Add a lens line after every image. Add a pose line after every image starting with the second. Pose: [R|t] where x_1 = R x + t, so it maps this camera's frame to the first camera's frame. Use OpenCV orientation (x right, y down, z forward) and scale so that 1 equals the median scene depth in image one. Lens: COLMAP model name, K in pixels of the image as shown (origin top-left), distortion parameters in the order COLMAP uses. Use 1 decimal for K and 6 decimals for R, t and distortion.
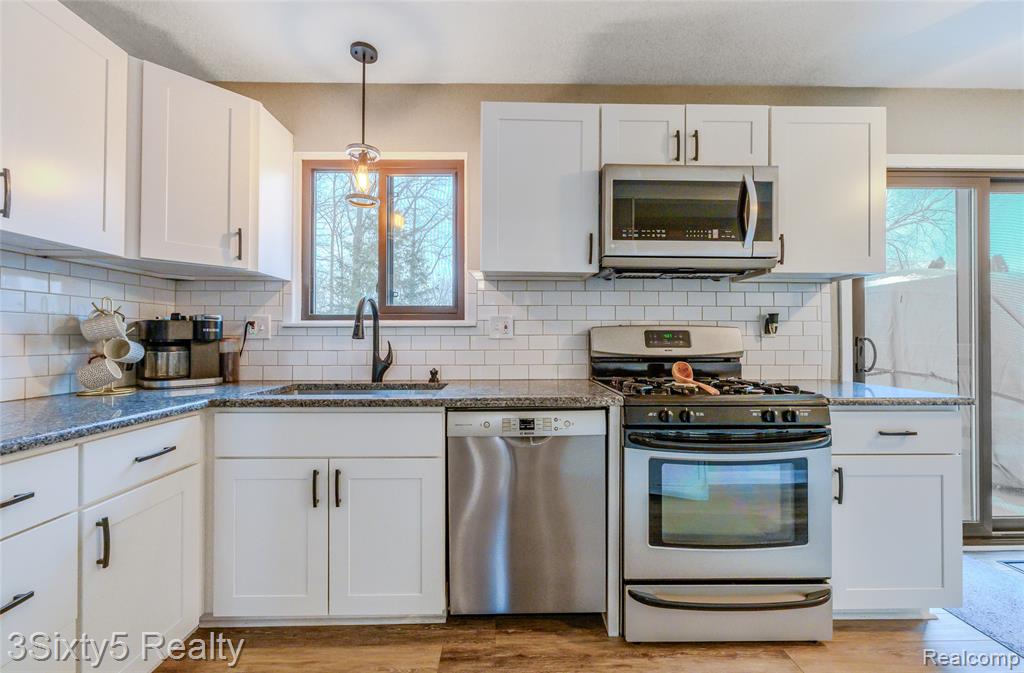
lens RADIAL K [[408.2, 0, 510.8], [0, 408.2, 336.1], [0, 0, 1]] dist [0.000048, 0.000029]
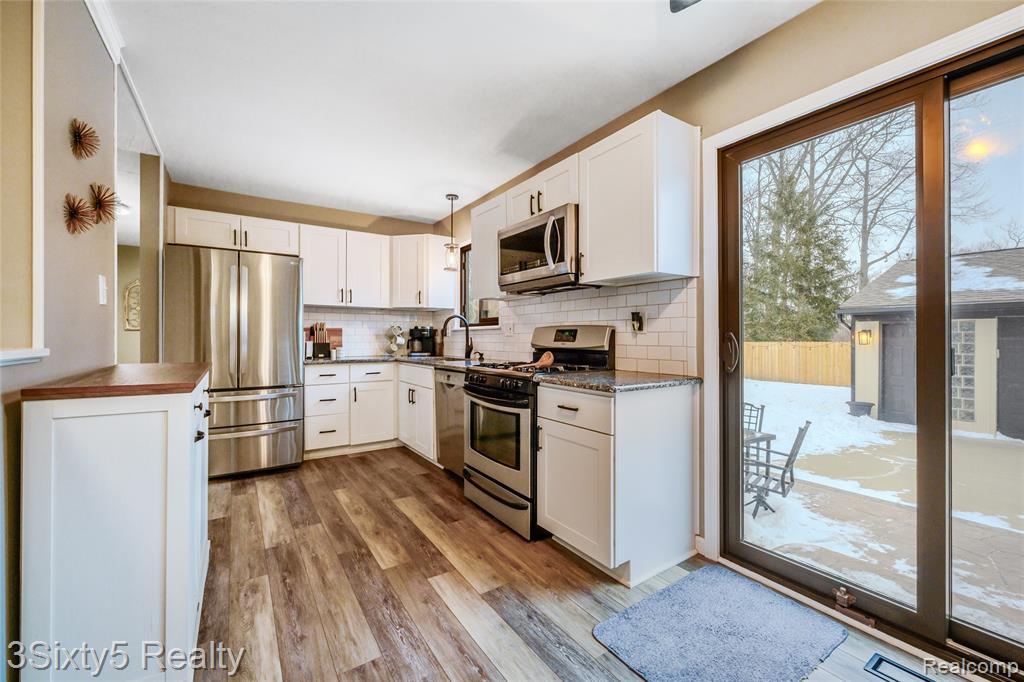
lens RADIAL K [[409.2, 0, 510.8], [0, 409.2, 338.0], [0, 0, 1]] dist [-0.001396, 0.000552]
pose [[0.547953, 0.000578, -0.836509, 1.516869], [0.006604, 0.999966, 0.005017, 0.007504], [0.836483, -0.008273, 0.547930, 0.111681]]
